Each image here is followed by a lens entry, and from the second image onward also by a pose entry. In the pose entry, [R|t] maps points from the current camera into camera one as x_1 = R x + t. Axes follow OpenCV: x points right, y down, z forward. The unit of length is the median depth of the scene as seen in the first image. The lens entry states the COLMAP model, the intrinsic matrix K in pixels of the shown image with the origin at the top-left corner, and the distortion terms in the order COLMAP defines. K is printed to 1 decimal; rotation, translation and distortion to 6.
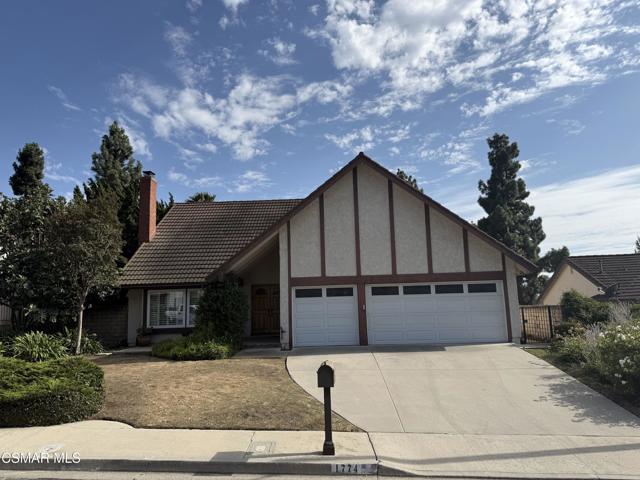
lens RADIAL K [[453.6, 0, 340.9], [0, 453.6, 240.7], [0, 0, 1]] dist [0.035564, -0.046389]
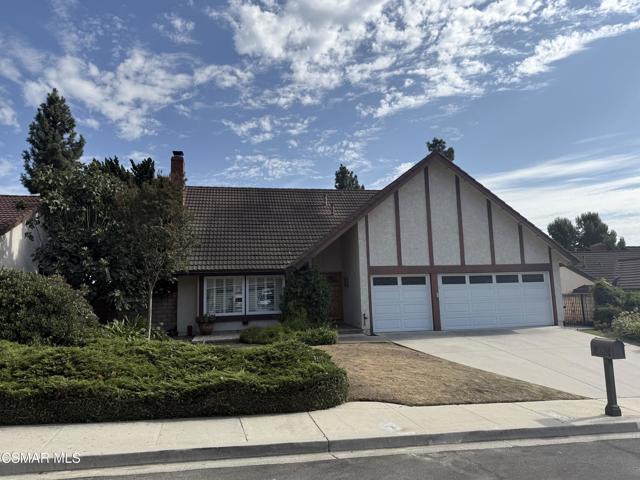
lens RADIAL K [[449.8, 0, 339.1], [0, 449.8, 239.1], [0, 0, 1]] dist [0.057946, -0.079343]
pose [[0.973647, 0.031319, 0.225898, -0.153038], [-0.034599, 0.999345, 0.010572, 0.003974], [-0.225419, -0.018109, 0.974094, 0.004941]]
